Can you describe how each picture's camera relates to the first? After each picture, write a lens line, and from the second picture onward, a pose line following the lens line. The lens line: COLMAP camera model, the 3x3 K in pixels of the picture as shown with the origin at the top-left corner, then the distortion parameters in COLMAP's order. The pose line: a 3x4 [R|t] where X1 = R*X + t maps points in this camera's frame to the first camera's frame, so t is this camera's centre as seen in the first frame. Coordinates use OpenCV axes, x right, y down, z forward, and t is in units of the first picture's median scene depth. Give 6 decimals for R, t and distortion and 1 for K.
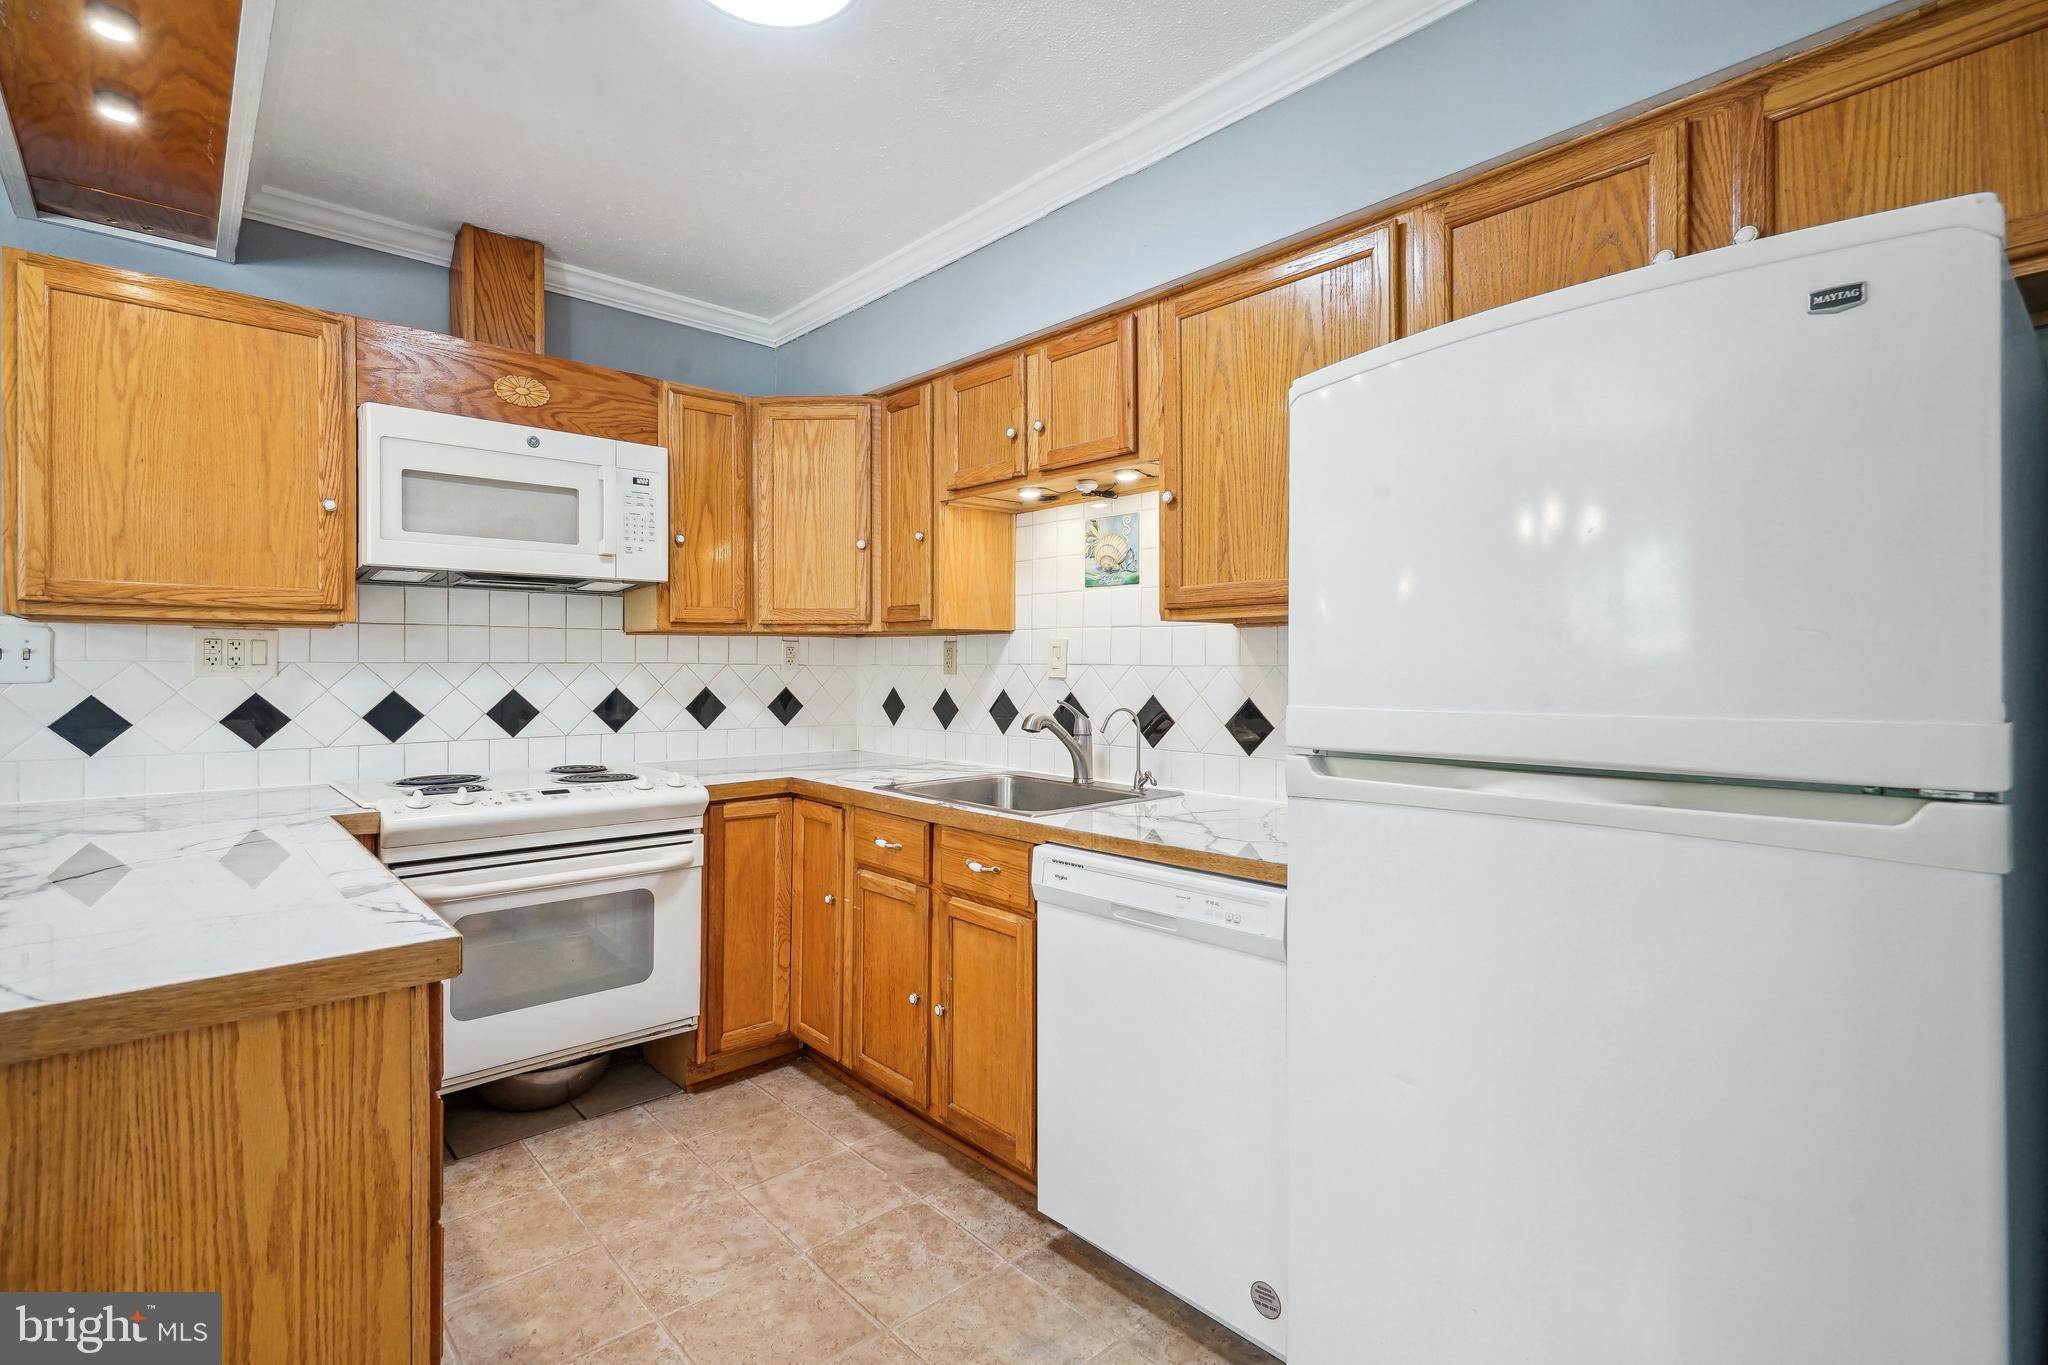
lens RADIAL K [[937.0, 0, 1039.6], [0, 937.0, 672.8], [0, 0, 1]] dist [0.002846, 0.000937]
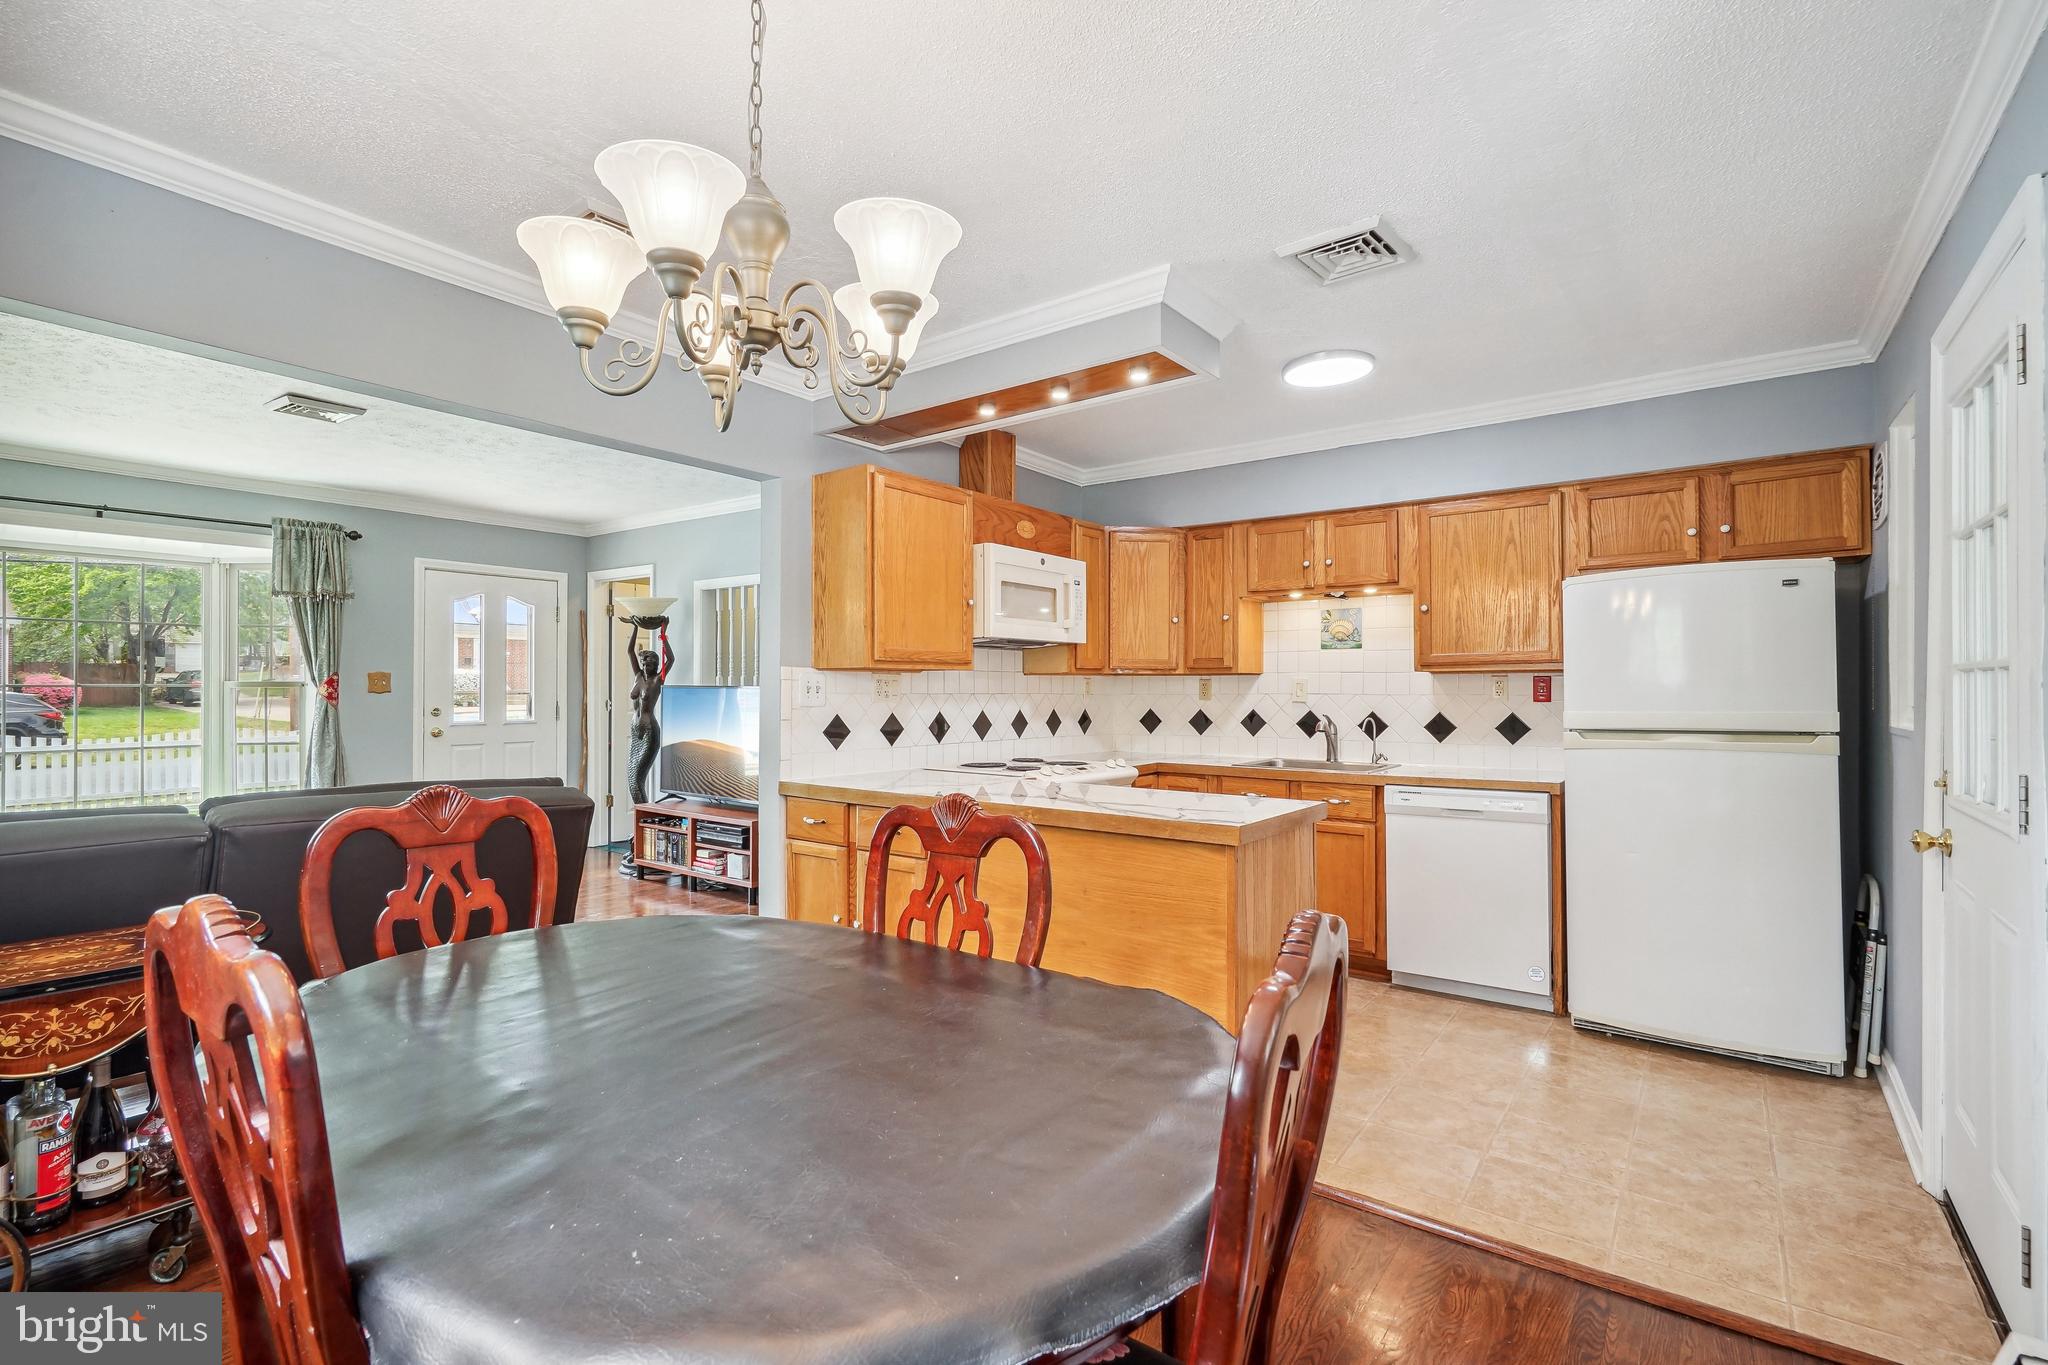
lens RADIAL K [[937.0, 0, 1013.0], [0, 937.0, 688.5], [0, 0, 1]] dist [0.002846, 0.000937]
pose [[0.980751, -0.000507, 0.195261, -0.864949], [0.002911, 0.999923, -0.012026, 0.000145], [-0.195240, 0.012363, 0.980678, -0.591891]]
